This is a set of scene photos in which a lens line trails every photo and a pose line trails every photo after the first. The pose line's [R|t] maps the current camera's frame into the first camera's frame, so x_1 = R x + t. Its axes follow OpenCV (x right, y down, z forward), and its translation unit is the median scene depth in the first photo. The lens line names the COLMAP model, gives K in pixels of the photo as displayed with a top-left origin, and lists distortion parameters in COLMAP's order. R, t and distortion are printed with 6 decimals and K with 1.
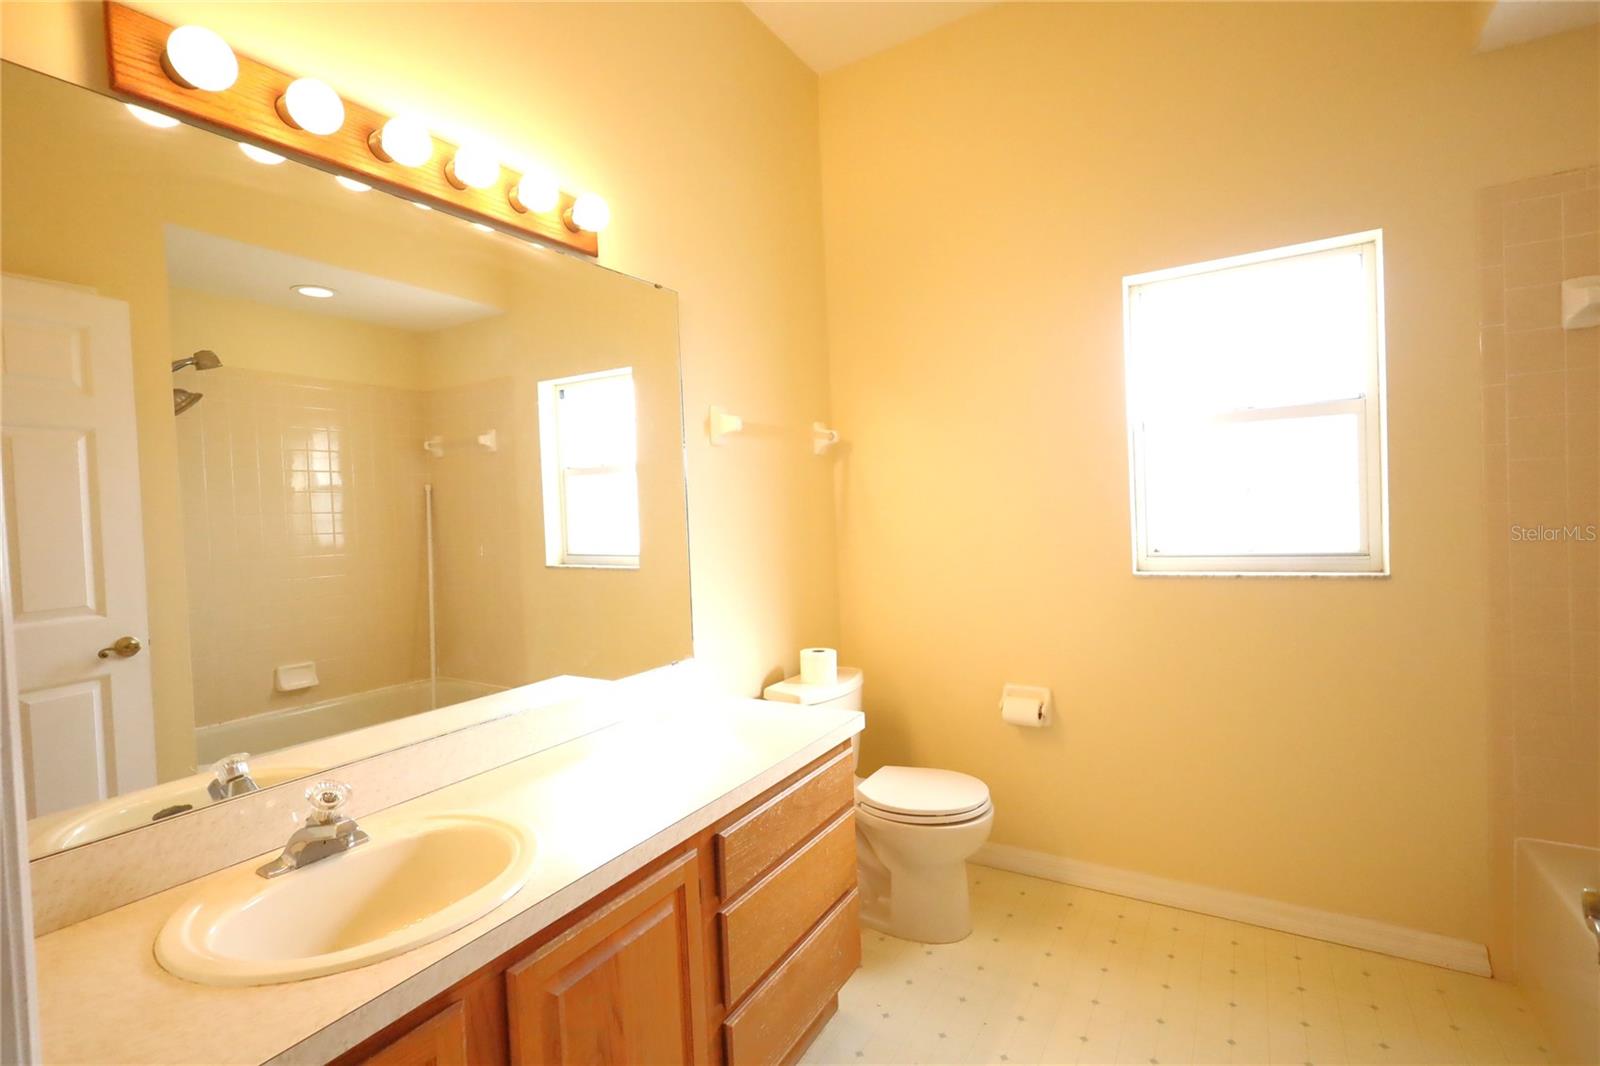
lens RADIAL K [[732.3, 0, 800.0], [0, 732.3, 533.0], [0, 0, 1]] dist [-0.003687, -0.000715]
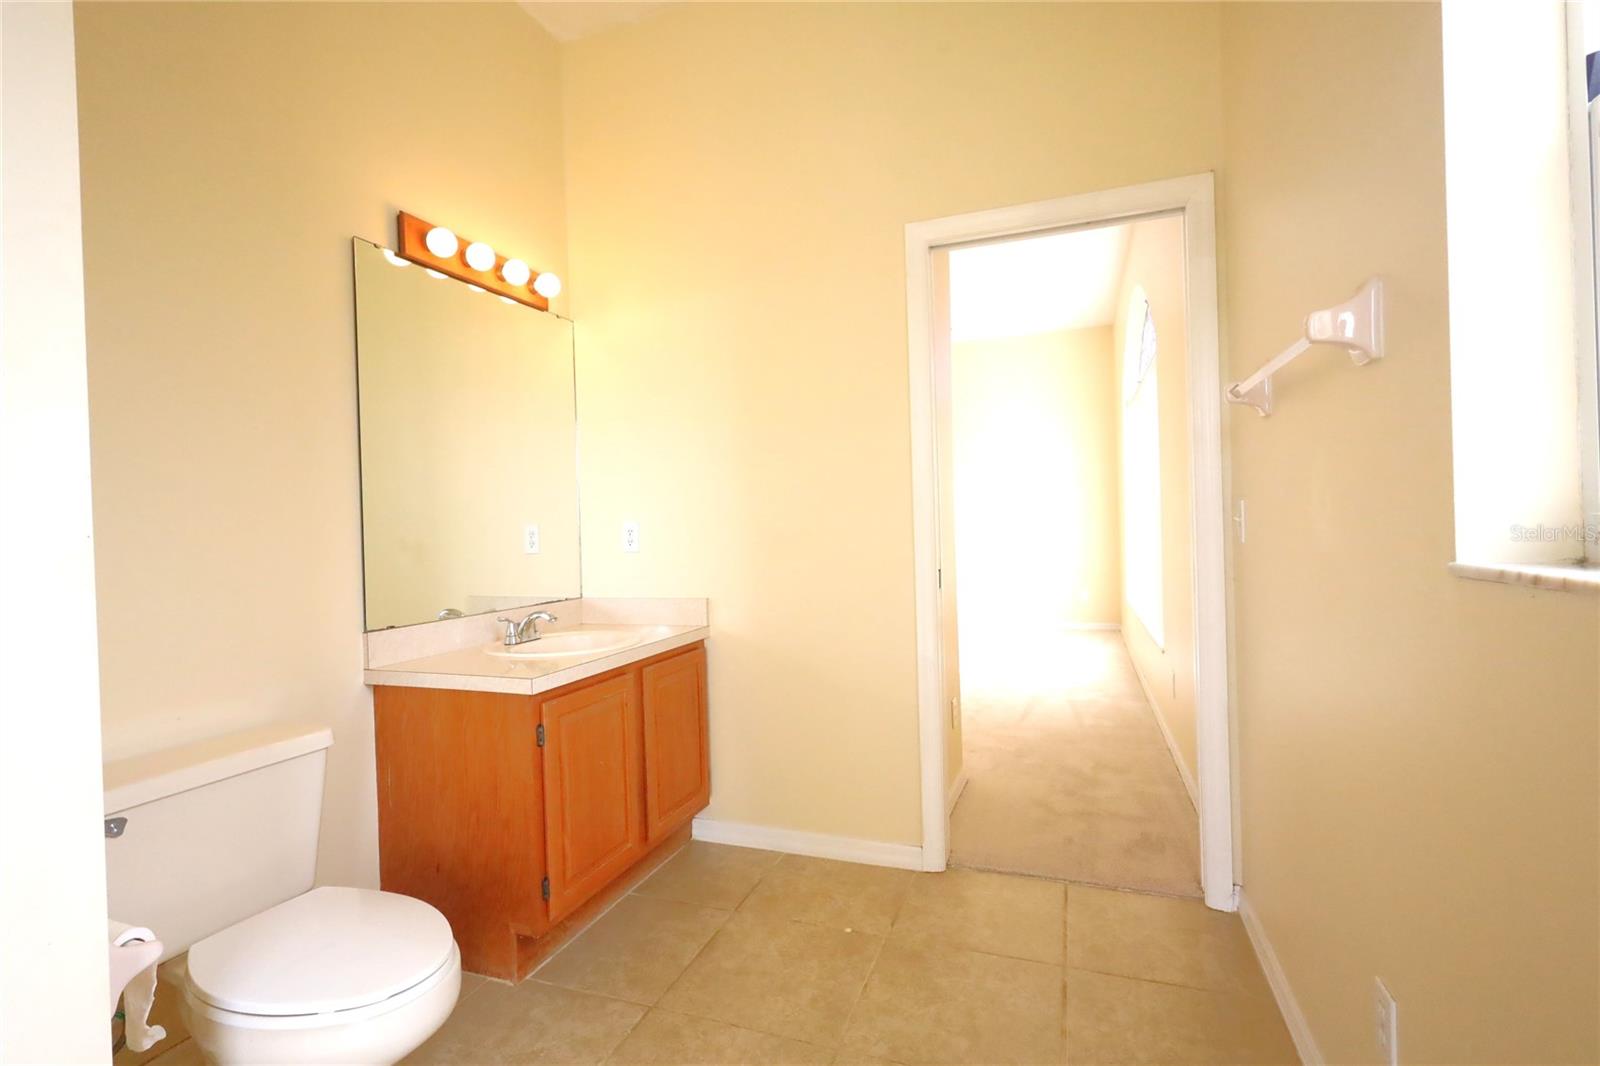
lens RADIAL K [[732.3, 0, 800.0], [0, 732.3, 533.0], [0, 0, 1]] dist [-0.003687, -0.000715]
pose [[0.978400, 0.003553, 0.206692, -0.093613], [0.004131, 0.999316, -0.036735, 0.141262], [-0.206681, 0.036796, 0.977716, -0.601874]]
